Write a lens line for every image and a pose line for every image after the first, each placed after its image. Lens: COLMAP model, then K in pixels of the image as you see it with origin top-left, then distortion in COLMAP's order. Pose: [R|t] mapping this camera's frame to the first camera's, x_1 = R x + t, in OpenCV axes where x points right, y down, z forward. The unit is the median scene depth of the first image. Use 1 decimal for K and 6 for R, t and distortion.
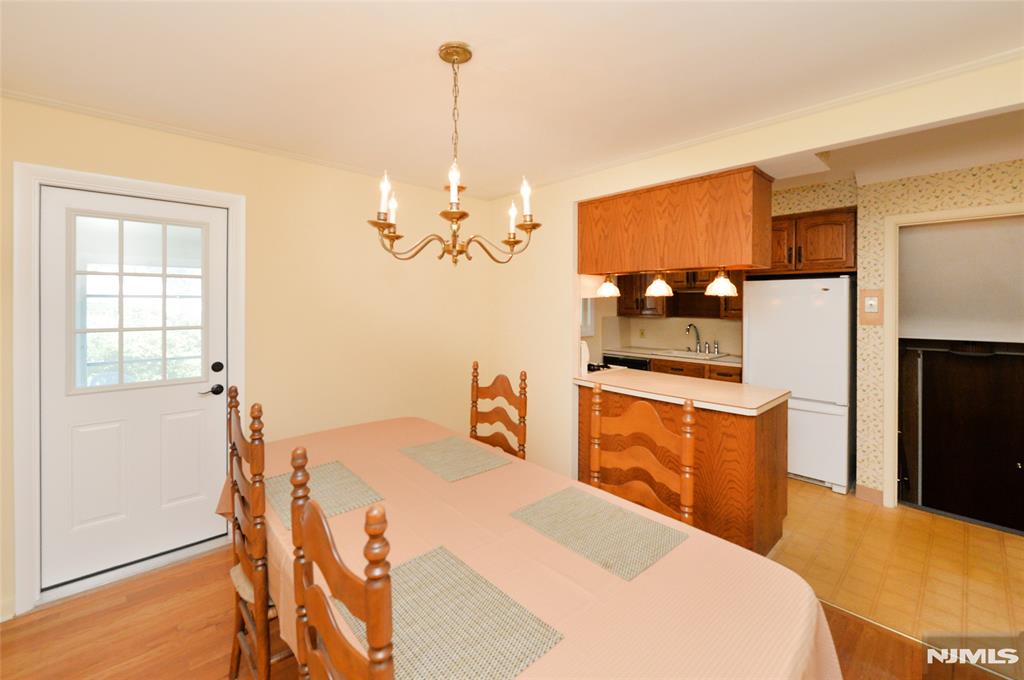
lens RADIAL K [[426.3, 0, 531.0], [0, 426.3, 304.7], [0, 0, 1]] dist [-0.001942, -0.000426]
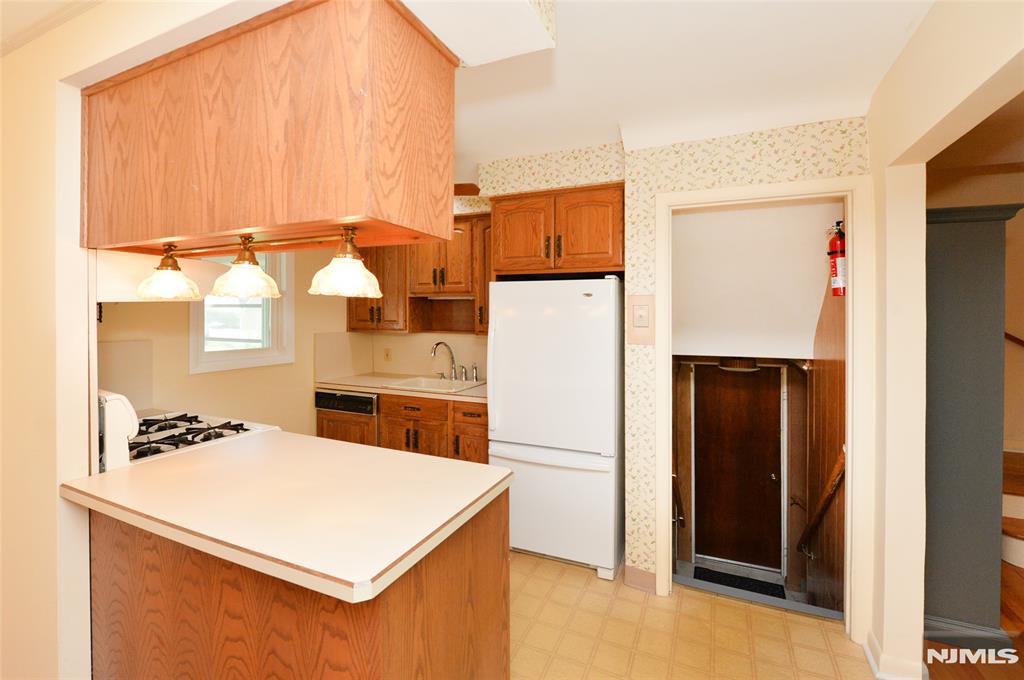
lens RADIAL K [[413.1, 0, 505.2], [0, 413.1, 309.3], [0, 0, 1]] dist [0.000188, -0.000104]
pose [[0.948081, 0.005618, 0.317978, 0.346363], [-0.001509, 0.999912, -0.013165, -0.002194], [-0.318024, 0.012002, 0.948007, 0.395348]]
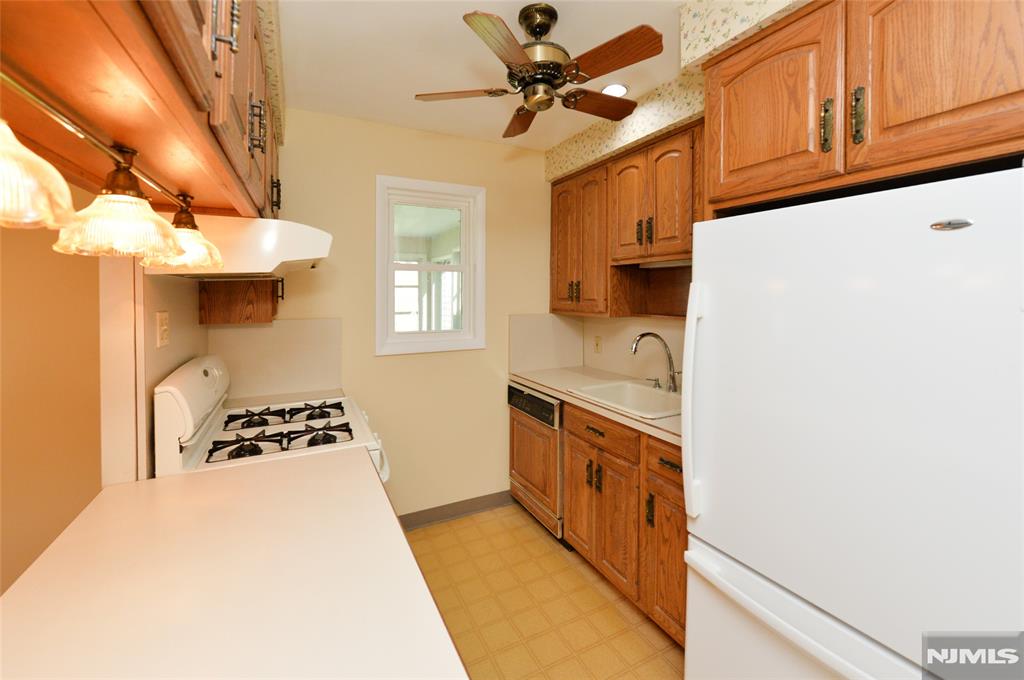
lens RADIAL K [[432.0, 0, 535.4], [0, 432.0, 297.2], [0, 0, 1]] dist [-0.000208, -0.000181]
pose [[0.963881, -0.001265, -0.266330, 0.531719], [0.002999, 0.999977, 0.006102, 0.004622], [0.266317, -0.006681, 0.963862, 0.702351]]
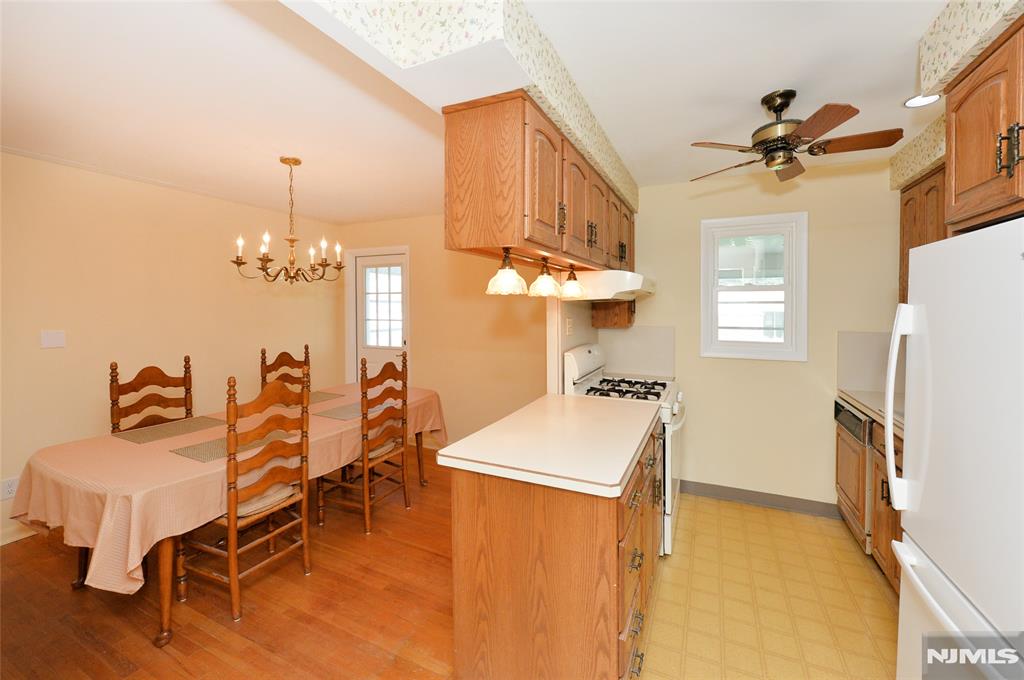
lens RADIAL K [[413.1, 0, 505.2], [0, 413.1, 309.3], [0, 0, 1]] dist [0.000188, -0.000104]
pose [[0.344017, 0.001861, -0.938961, 0.834812], [-0.002934, 0.999995, 0.000907, 0.001287], [0.938959, 0.002442, 0.344021, 0.591240]]
